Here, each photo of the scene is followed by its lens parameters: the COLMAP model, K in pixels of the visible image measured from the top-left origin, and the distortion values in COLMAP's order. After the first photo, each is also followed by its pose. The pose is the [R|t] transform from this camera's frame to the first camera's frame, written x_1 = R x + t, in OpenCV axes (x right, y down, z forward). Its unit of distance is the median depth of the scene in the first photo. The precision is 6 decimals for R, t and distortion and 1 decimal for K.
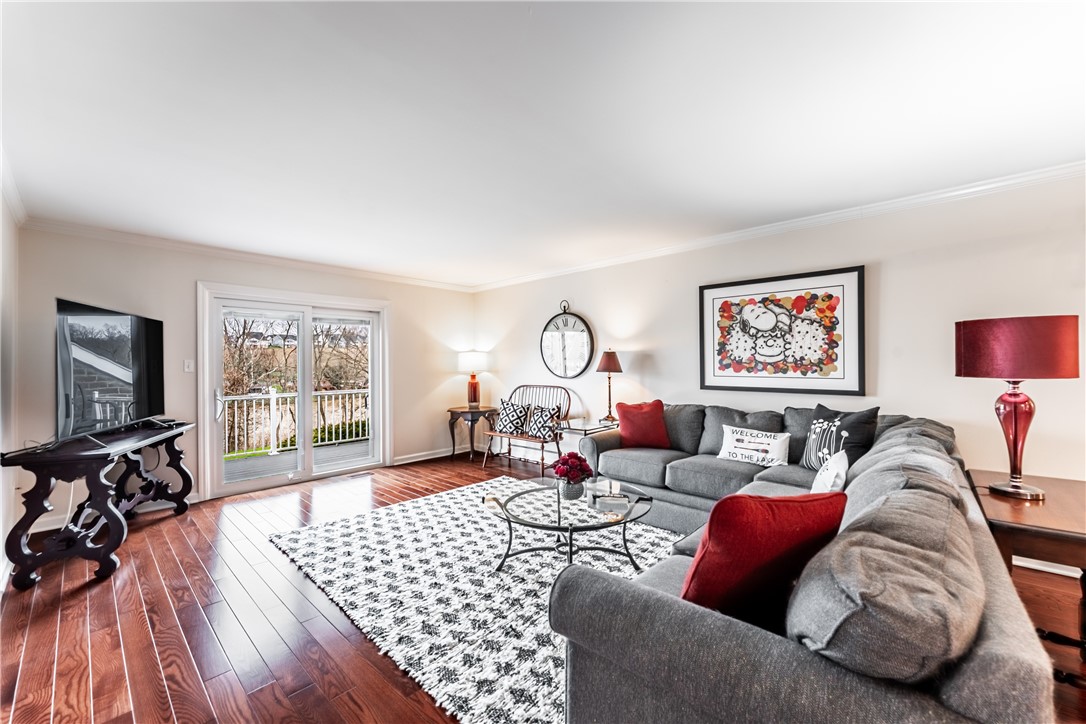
lens RADIAL K [[437.1, 0, 540.6], [0, 437.1, 362.4], [0, 0, 1]] dist [-0.001651, 0.000064]
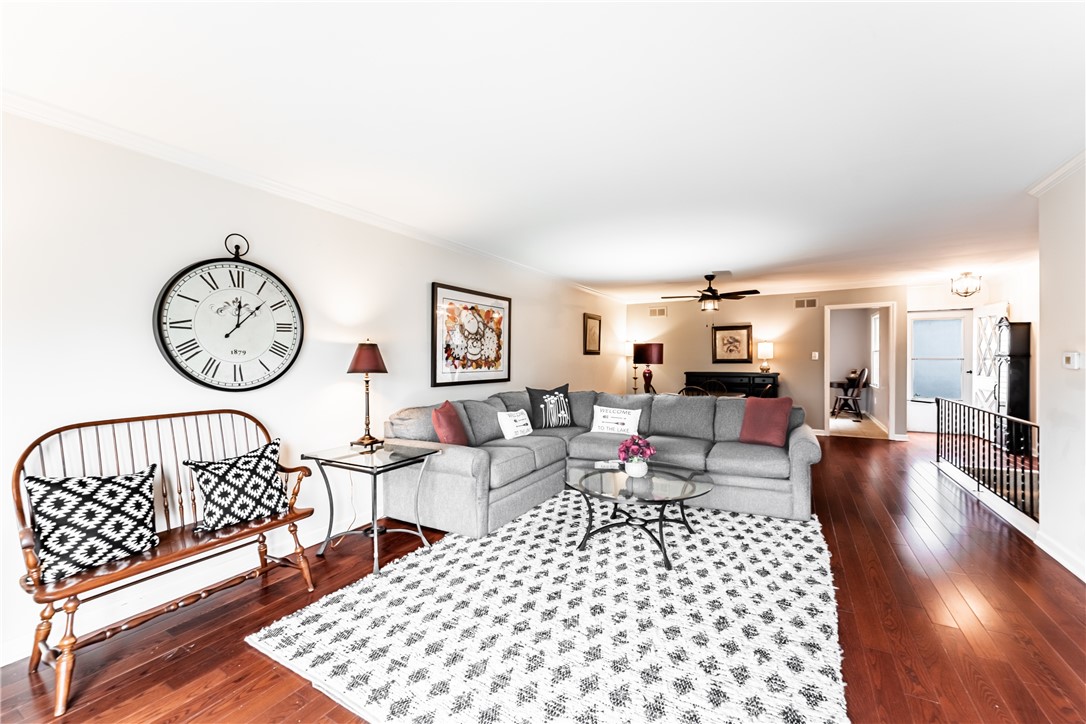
lens RADIAL K [[437.1, 0, 544.8], [0, 437.1, 363.3], [0, 0, 1]] dist [-0.001651, 0.000064]
pose [[-0.239442, 0.001369, 0.970910, -0.702748], [0.009373, 0.999956, 0.000902, 0.010414], [-0.970865, 0.009316, -0.239445, 1.077352]]
